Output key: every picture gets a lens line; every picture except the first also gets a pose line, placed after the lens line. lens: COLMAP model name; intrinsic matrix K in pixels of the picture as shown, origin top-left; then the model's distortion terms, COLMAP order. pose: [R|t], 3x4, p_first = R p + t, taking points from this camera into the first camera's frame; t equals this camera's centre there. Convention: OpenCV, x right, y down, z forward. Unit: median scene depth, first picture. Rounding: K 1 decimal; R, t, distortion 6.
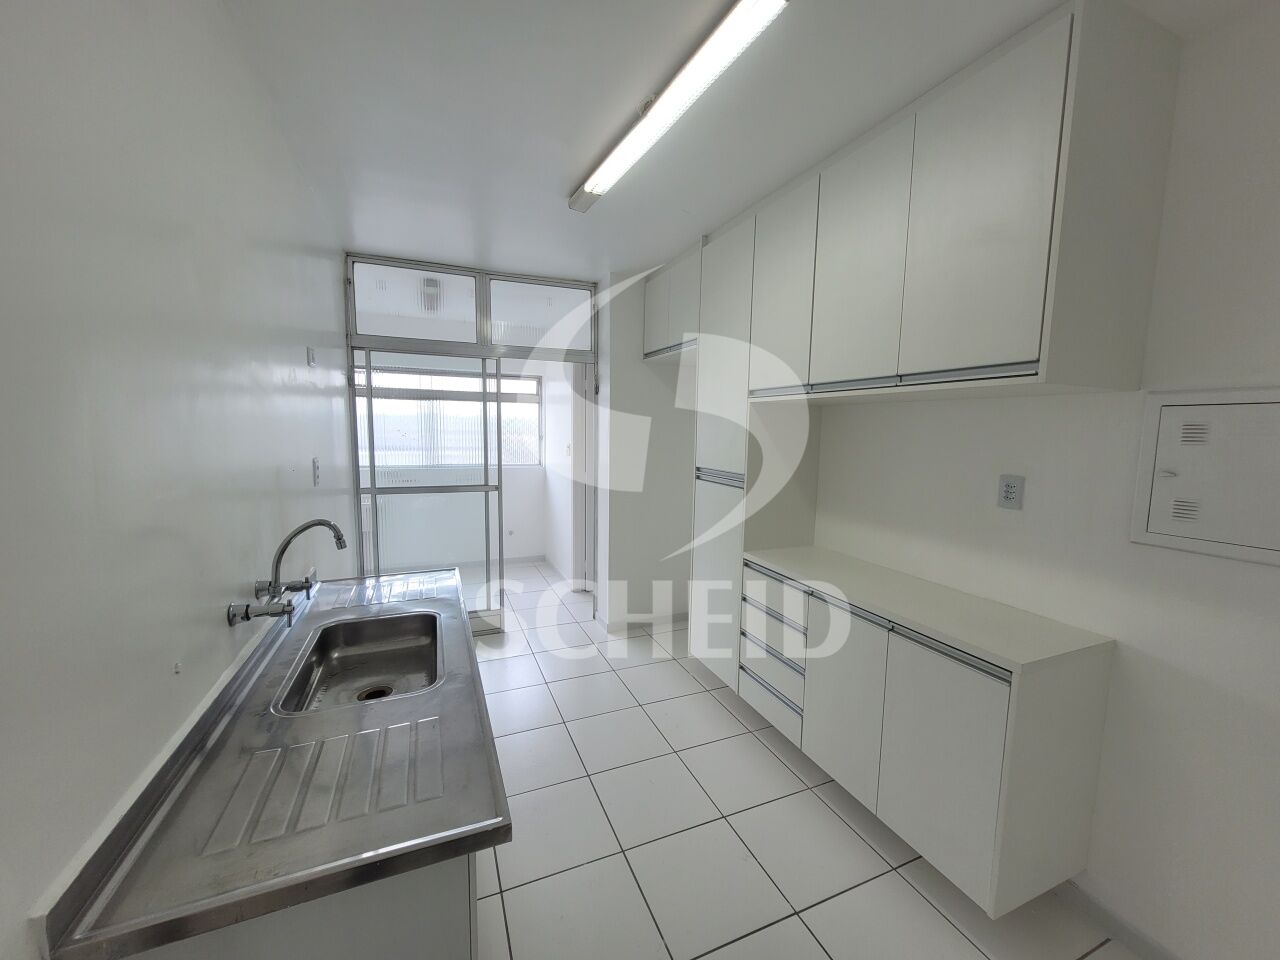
lens RADIAL K [[497.4, 0, 640.0], [0, 497.4, 480.0], [0, 0, 1]] dist [-0.000602, -0.000151]
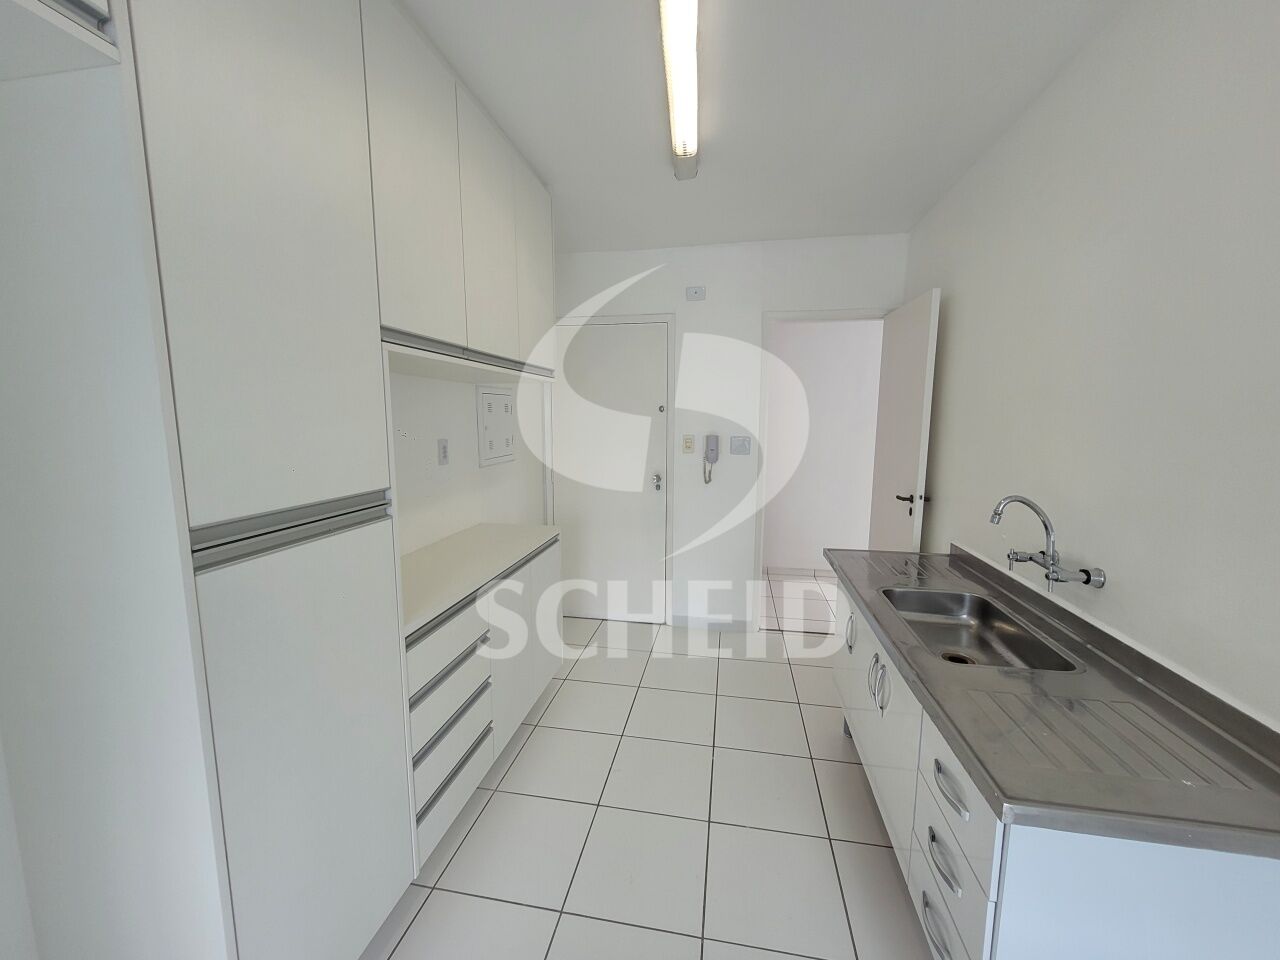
lens RADIAL K [[497.4, 0, 640.0], [0, 497.4, 480.0], [0, 0, 1]] dist [-0.000602, -0.000151]
pose [[-0.837892, -0.087628, 0.538756, -0.418822], [0.042234, 0.973662, 0.224050, -0.178657], [-0.544199, 0.210483, -0.812123, 1.806862]]
